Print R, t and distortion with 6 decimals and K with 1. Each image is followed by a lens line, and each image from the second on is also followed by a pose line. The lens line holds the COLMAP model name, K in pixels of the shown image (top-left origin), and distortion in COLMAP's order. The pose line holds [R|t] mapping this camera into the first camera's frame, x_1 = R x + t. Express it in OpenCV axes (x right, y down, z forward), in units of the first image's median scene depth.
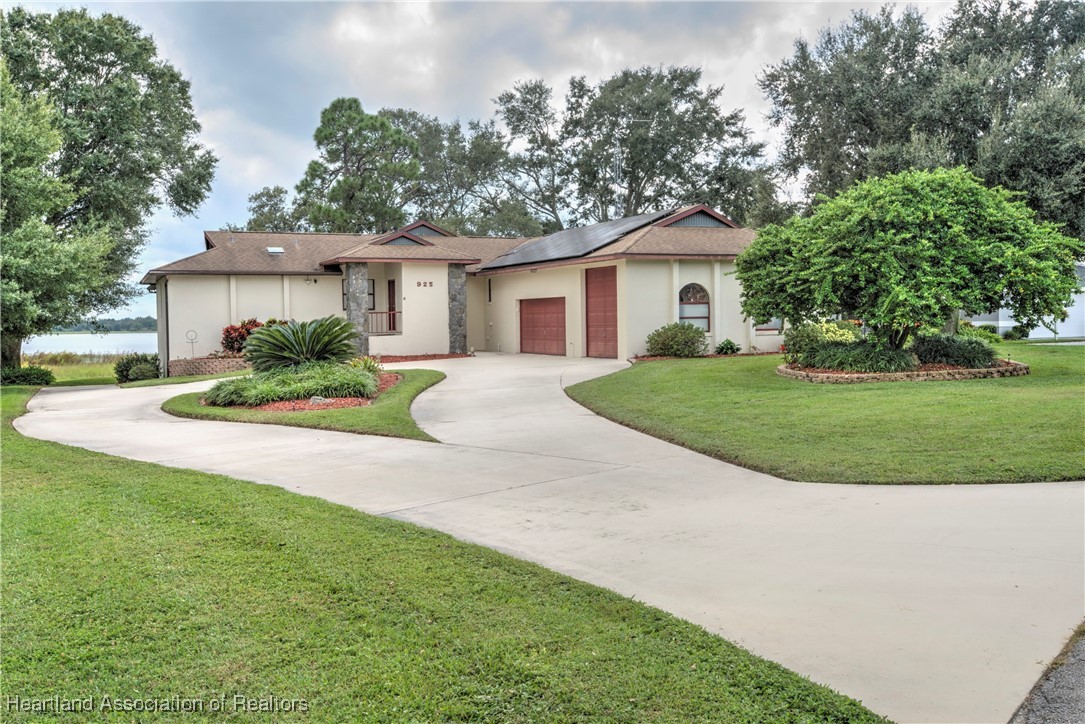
lens RADIAL K [[1053.6, 0, 542.5], [0, 1053.6, 362.0], [0, 0, 1]] dist [0.065177, 0.202946]
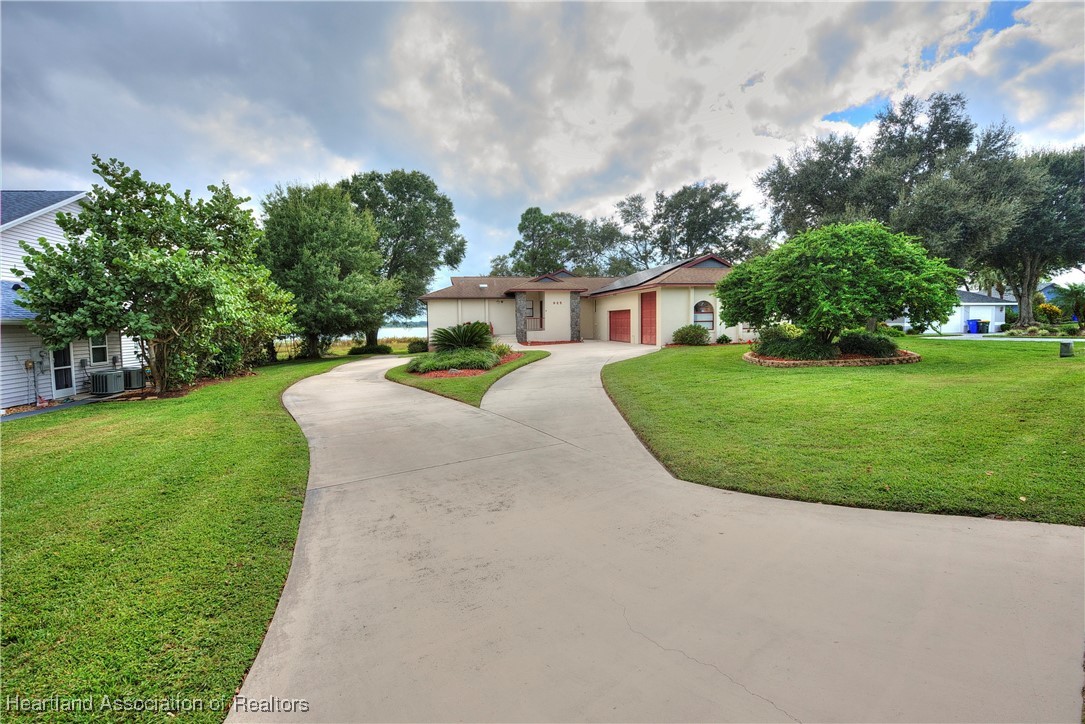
lens RADIAL K [[514.0, 0, 542.5], [0, 514.0, 362.0], [0, 0, 1]] dist [-0.001085, -0.000158]
pose [[0.976999, 0.016080, -0.212638, 0.054333], [-0.007530, 0.999133, 0.040957, -0.007146], [0.213112, -0.038413, 0.976272, 0.114977]]
